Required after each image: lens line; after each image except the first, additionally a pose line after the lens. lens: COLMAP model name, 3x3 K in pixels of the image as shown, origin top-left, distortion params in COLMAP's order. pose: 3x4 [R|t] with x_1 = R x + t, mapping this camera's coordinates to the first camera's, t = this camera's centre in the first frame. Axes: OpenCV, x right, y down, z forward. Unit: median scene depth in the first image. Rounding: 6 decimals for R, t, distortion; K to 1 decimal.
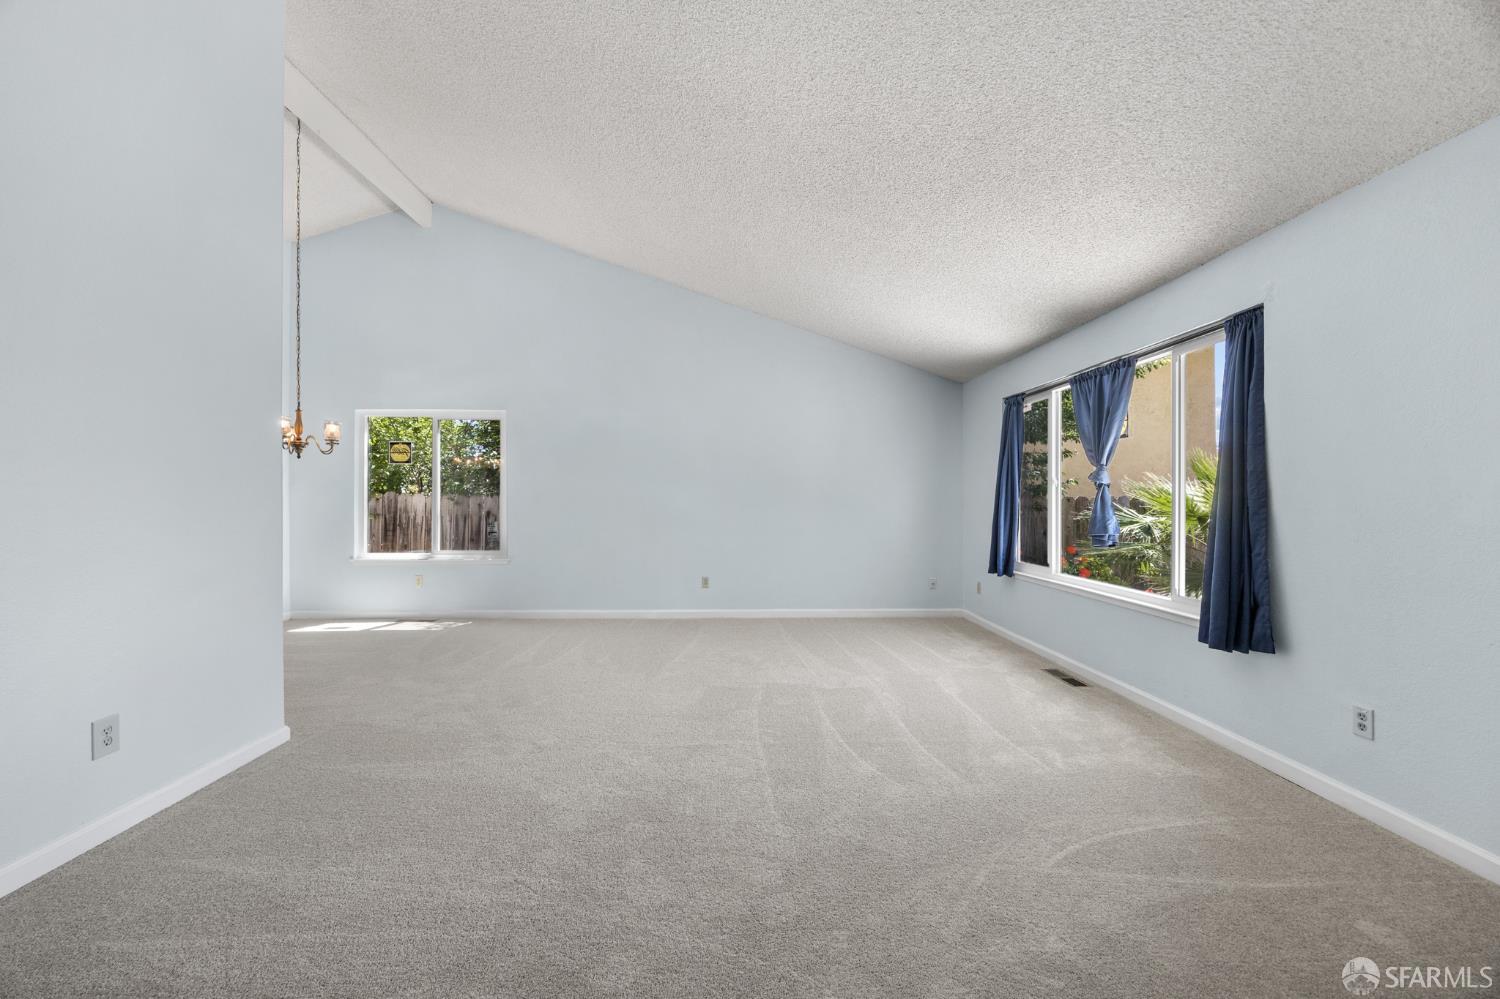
lens RADIAL K [[575.3, 0, 740.7], [0, 575.3, 500.3], [0, 0, 1]] dist [-0.001773, -0.000176]
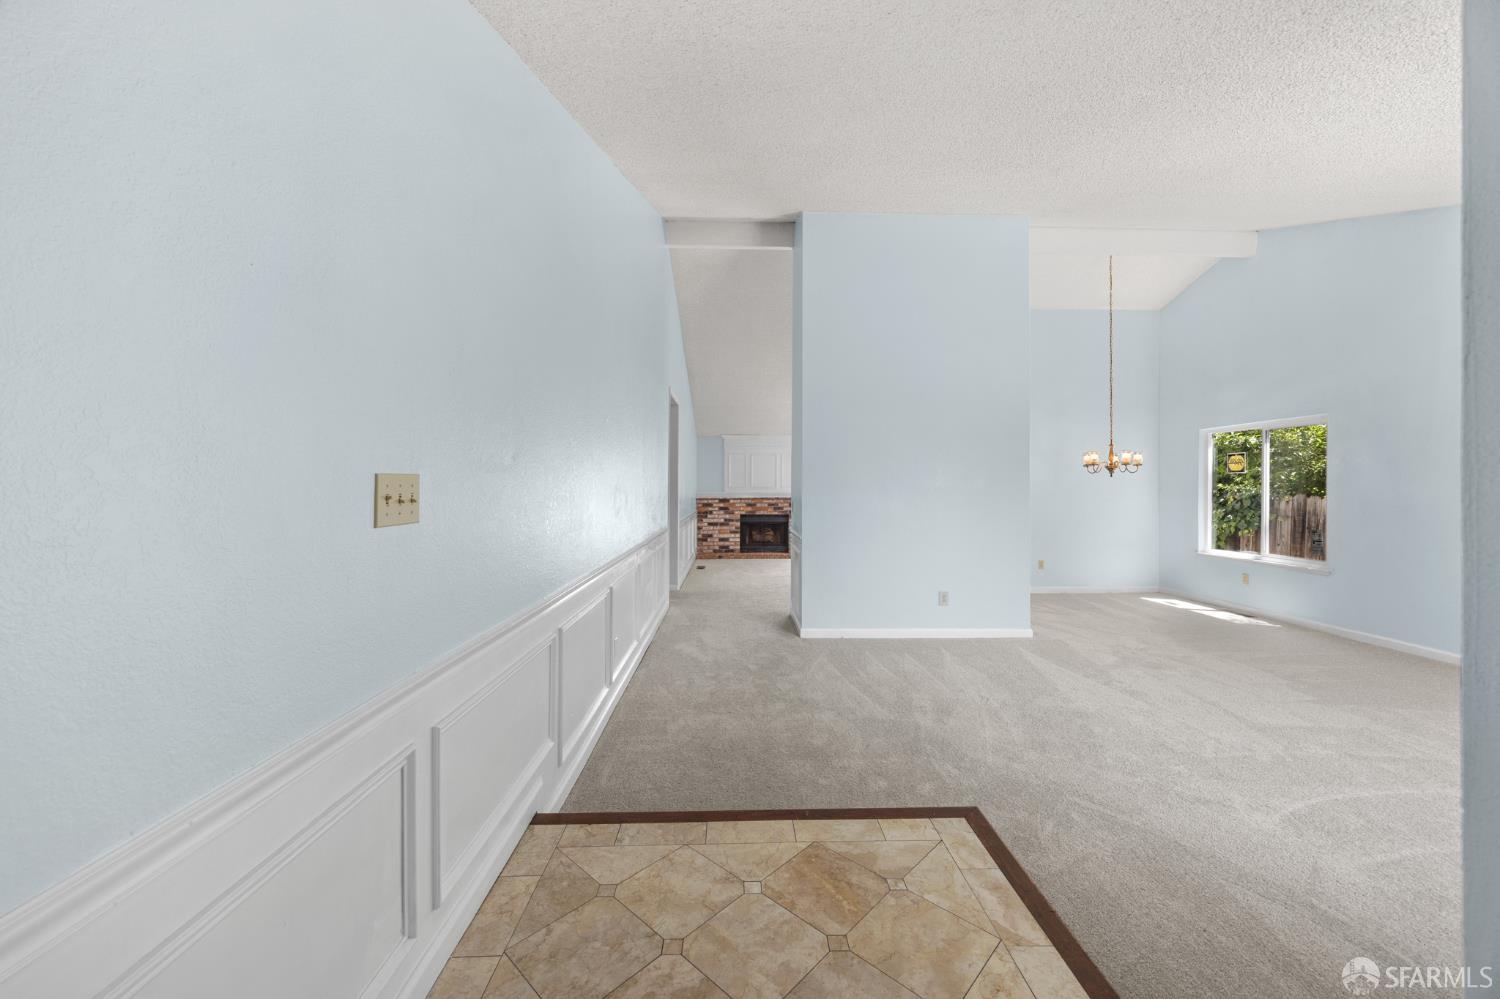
lens RADIAL K [[566.0, 0, 750.8], [0, 566.0, 494.9], [0, 0, 1]] dist [-0.002394, 0.000152]
pose [[0.016473, 0.013855, -0.999768, 0.499308], [-0.006657, 0.999883, 0.013747, -0.029119], [0.999842, 0.006429, 0.016564, 0.031349]]
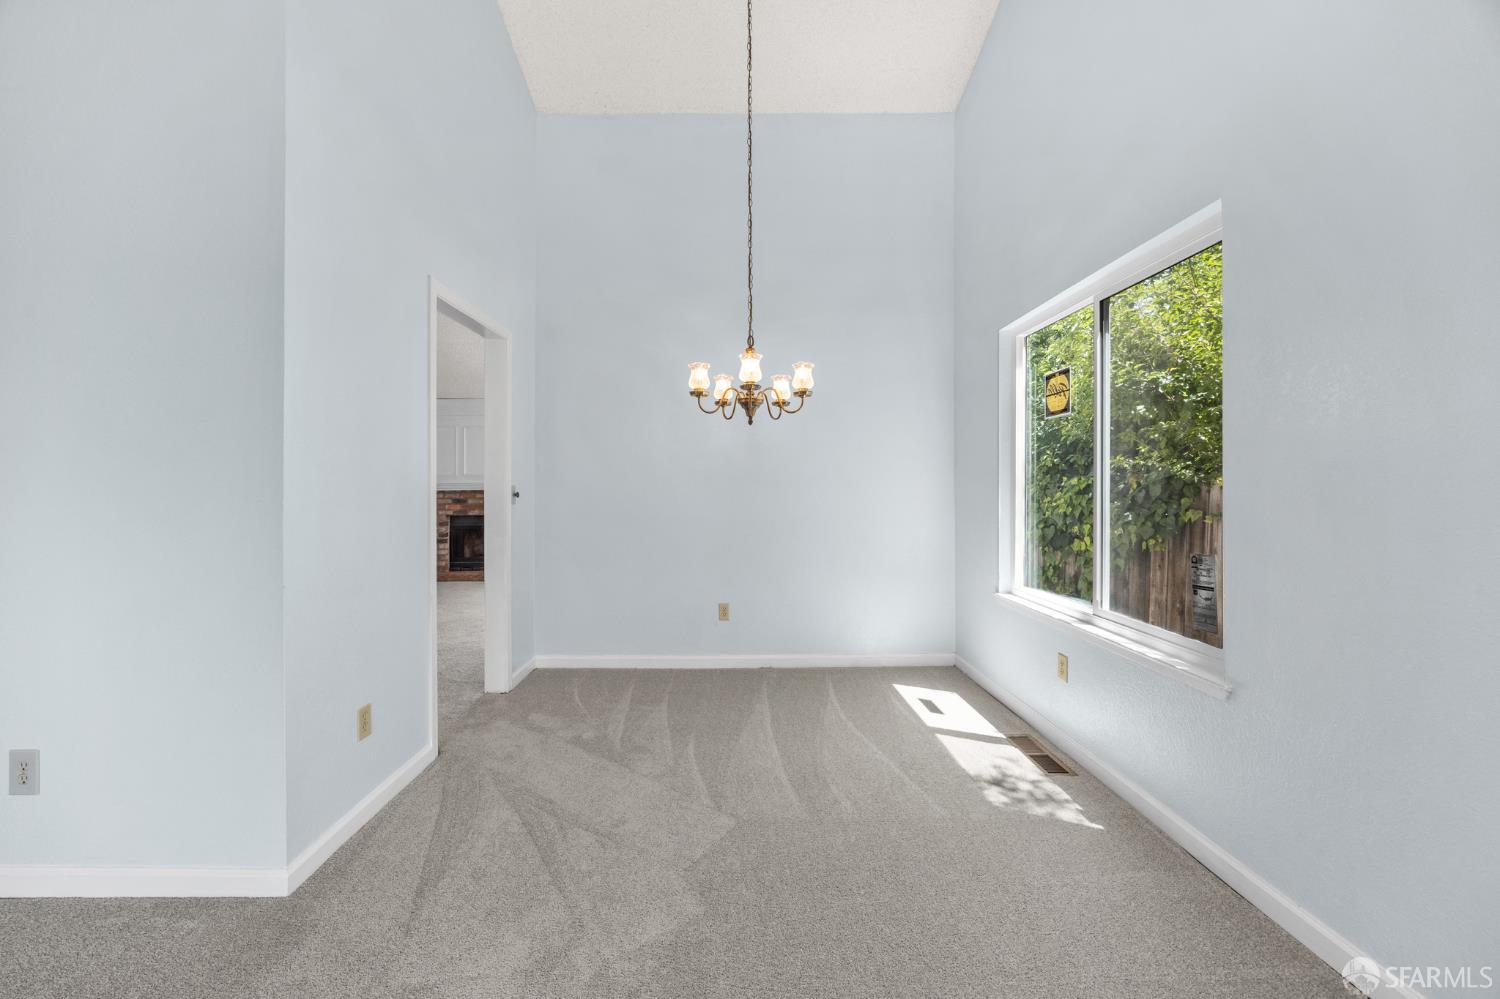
lens RADIAL K [[587.7, 0, 726.4], [0, 587.7, 480.6], [0, 0, 1]] dist [-0.001059, 0.000208]
pose [[-0.003965, -0.009853, -0.999944, -0.087503], [-0.000893, 0.999951, -0.009850, -0.002533], [0.999992, 0.000854, -0.003974, 0.717766]]
